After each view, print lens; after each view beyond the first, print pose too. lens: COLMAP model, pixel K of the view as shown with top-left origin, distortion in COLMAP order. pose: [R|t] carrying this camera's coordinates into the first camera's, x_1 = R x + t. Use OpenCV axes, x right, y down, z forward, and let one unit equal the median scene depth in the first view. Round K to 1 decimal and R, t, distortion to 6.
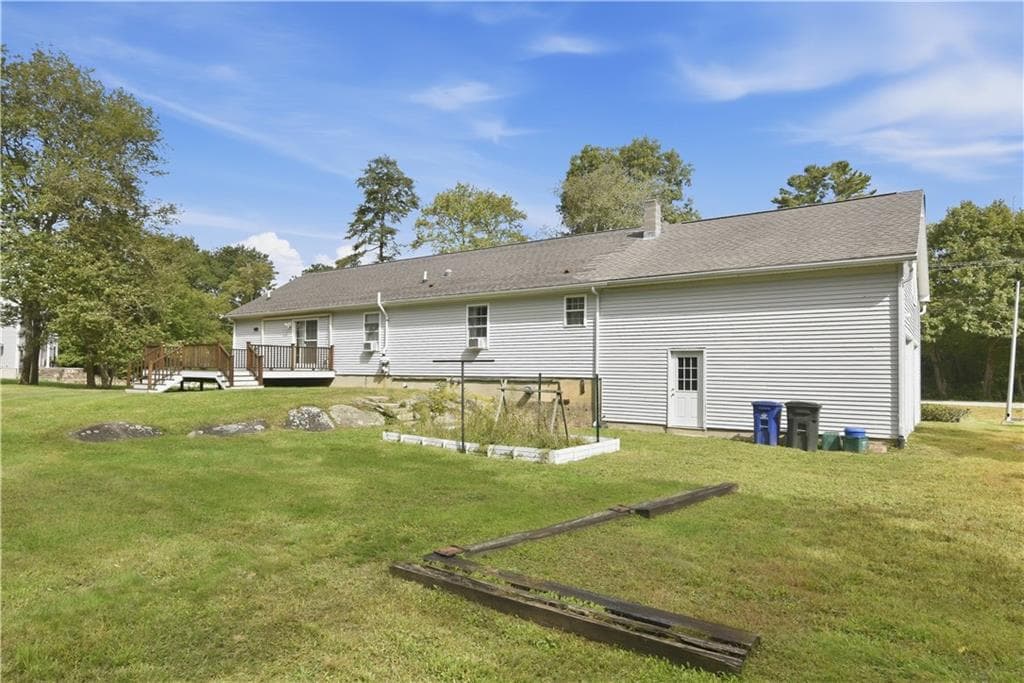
lens RADIAL K [[616.7, 0, 512.0], [0, 616.7, 341.5], [0, 0, 1]] dist [-0.000996, 0.000008]
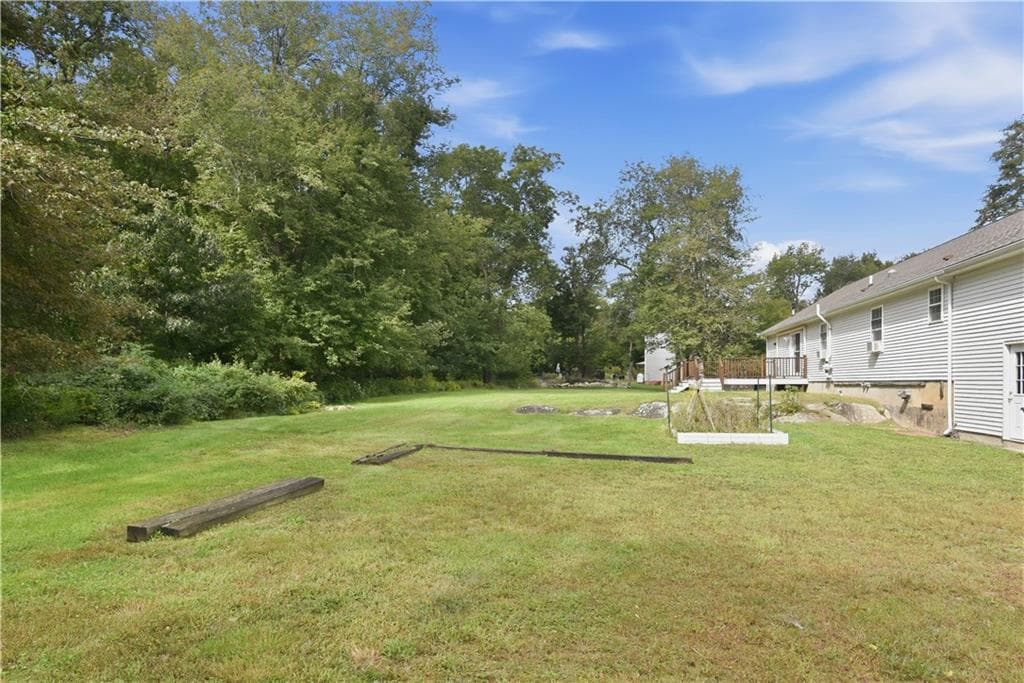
lens RADIAL K [[608.5, 0, 512.4], [0, 608.5, 374.1], [0, 0, 1]] dist [-0.004015, -0.000414]
pose [[0.433588, -0.021889, -0.900845, 0.523331], [0.049175, 0.998790, -0.000601, 0.017117], [0.899768, -0.044038, 0.434140, 0.060600]]
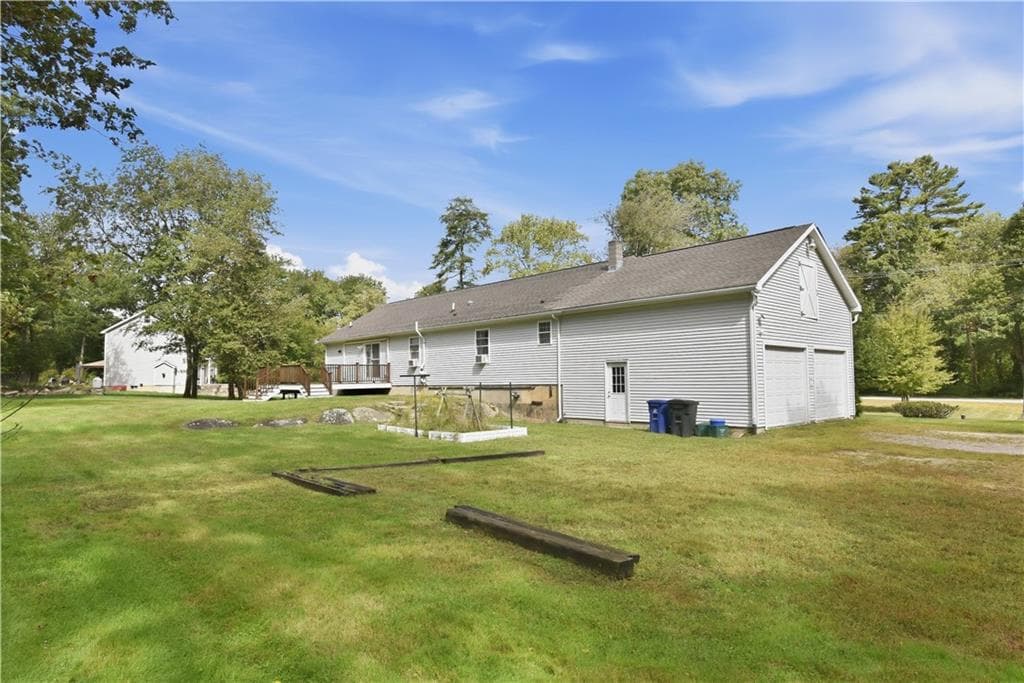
lens RADIAL K [[602.9, 0, 512.0], [0, 602.9, 341.5], [0, 0, 1]] dist [-0.003797, 0.000008]
pose [[0.979884, -0.034765, -0.196514, 0.238095], [0.032042, 0.999342, -0.017016, -0.010060], [0.196976, 0.010377, 0.980353, -0.211628]]
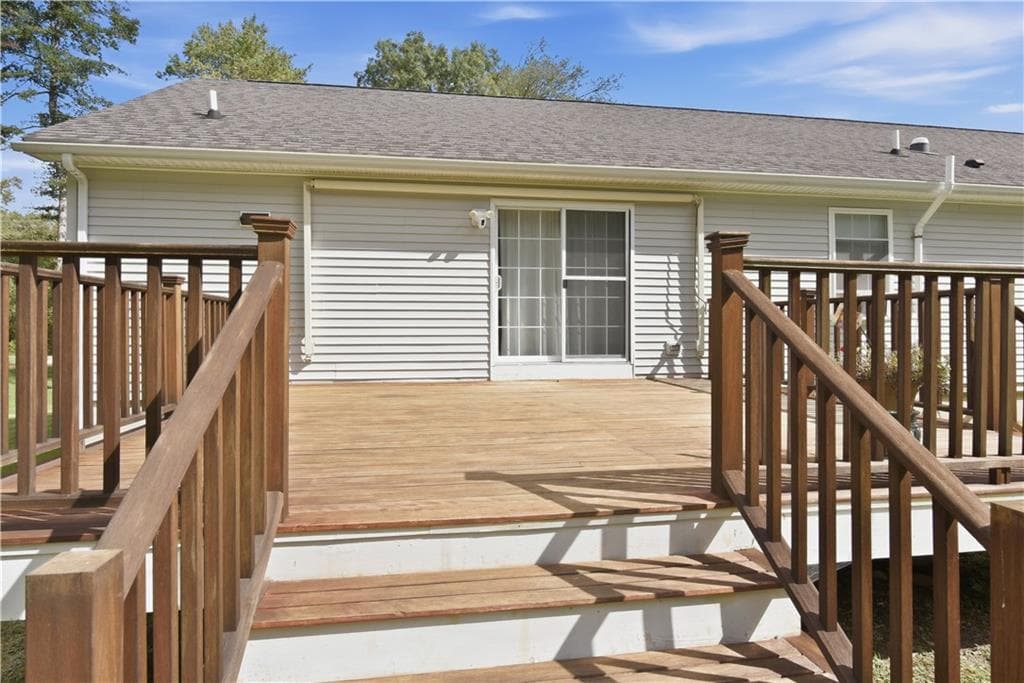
lens RADIAL K [[558.2, 0, 513.2], [0, 558.2, 330.0], [0, 0, 1]] dist [-0.005319, -0.000465]
pose [[0.705416, -0.010108, 0.708721, -0.642917], [-0.028189, 0.998707, 0.042302, 0.014410], [-0.708233, -0.049819, 0.704219, 0.987354]]
